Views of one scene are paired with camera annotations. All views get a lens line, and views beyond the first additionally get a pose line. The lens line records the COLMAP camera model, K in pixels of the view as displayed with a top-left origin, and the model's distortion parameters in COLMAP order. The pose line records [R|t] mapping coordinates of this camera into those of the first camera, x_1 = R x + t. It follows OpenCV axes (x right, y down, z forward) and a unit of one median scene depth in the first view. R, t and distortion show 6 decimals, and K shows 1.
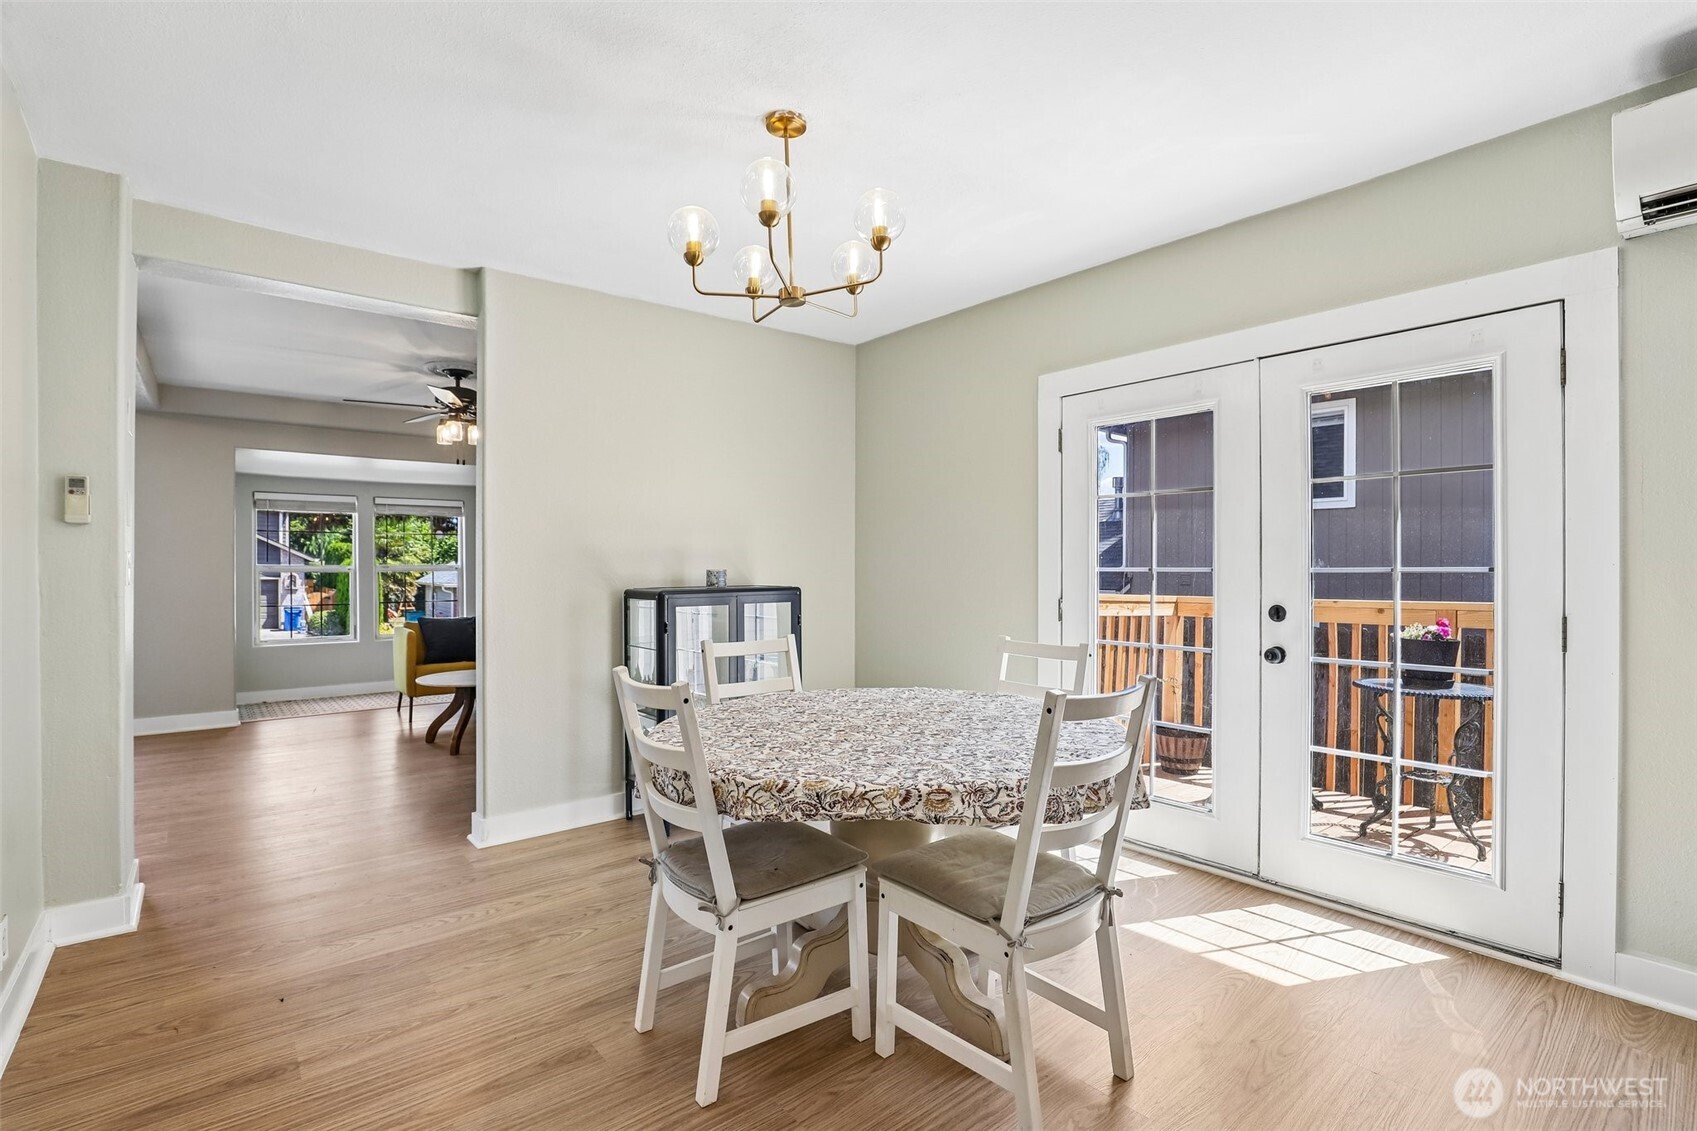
lens RADIAL K [[783.8, 0, 836.2], [0, 783.8, 570.5], [0, 0, 1]] dist [-0.033690, 0.006429]
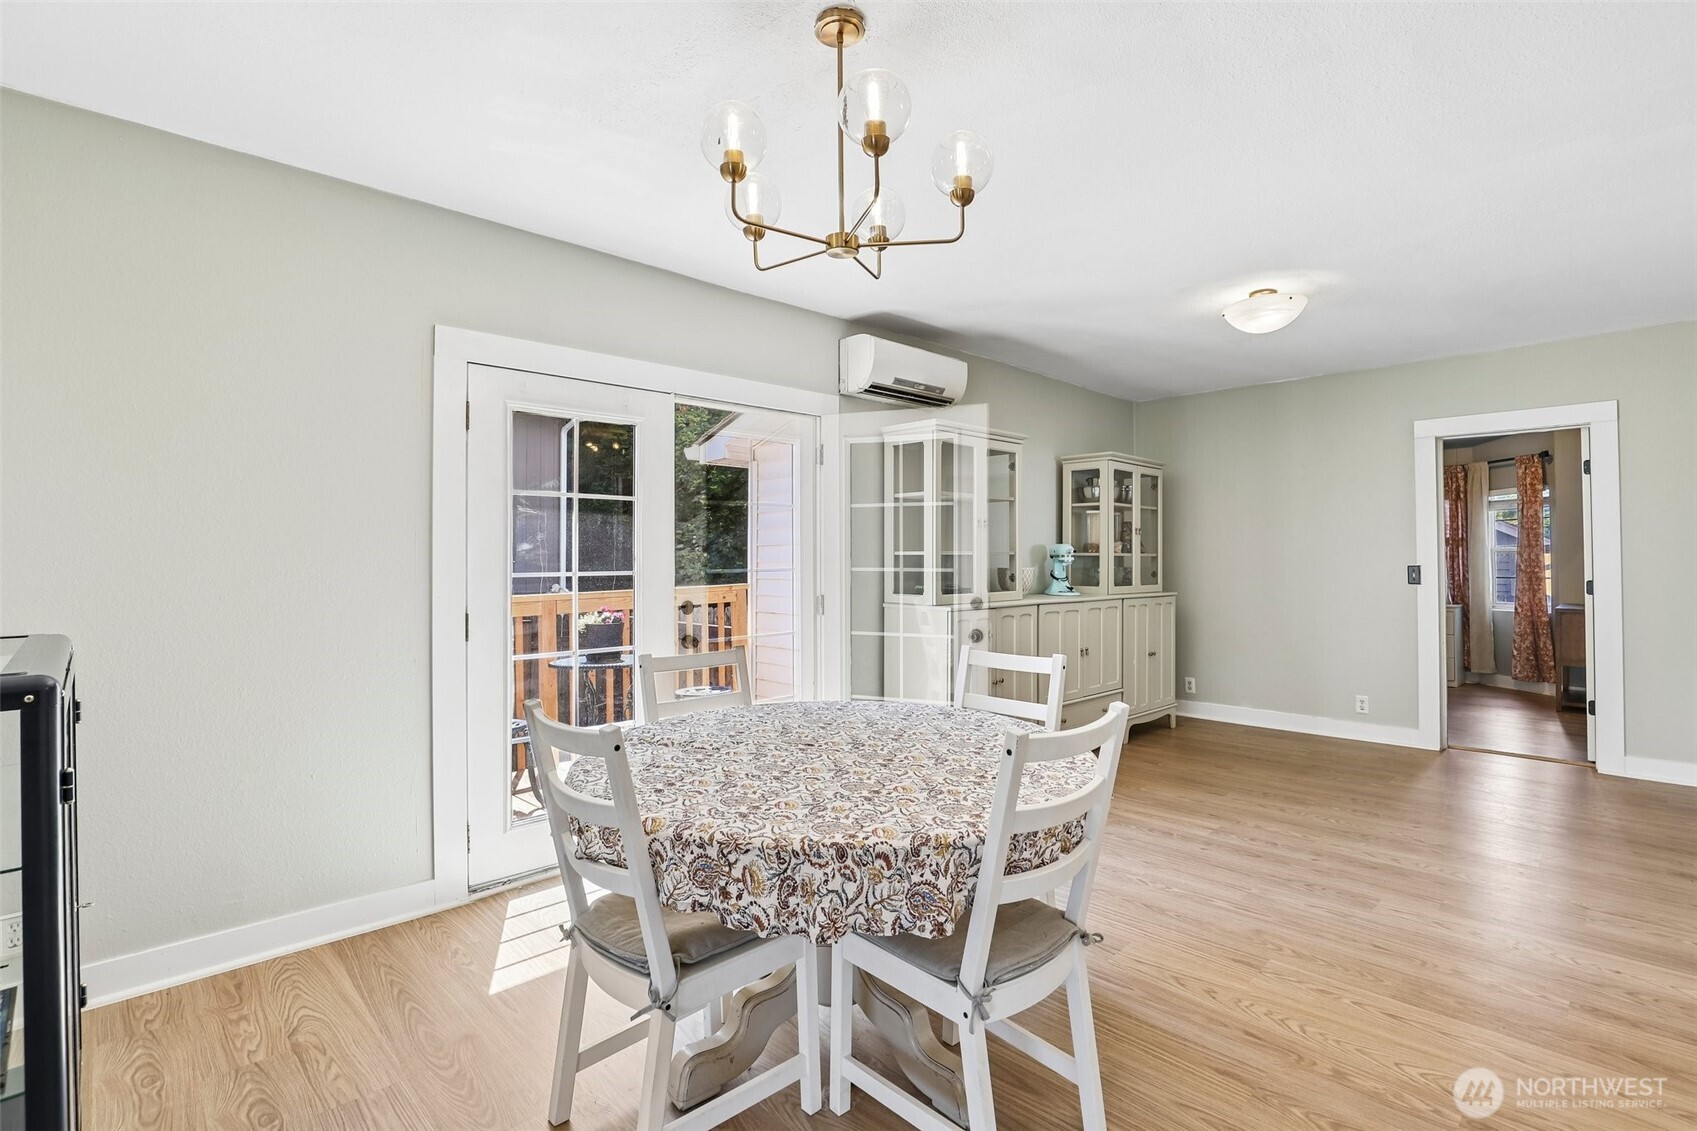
lens RADIAL K [[783.8, 0, 858.3], [0, 783.8, 547.4], [0, 0, 1]] dist [-0.033690, 0.006429]
pose [[-0.079737, 0.008775, 0.996777, -0.562938], [0.006611, 0.999944, -0.008274, -0.022911], [-0.996794, 0.005930, -0.079790, 0.686839]]
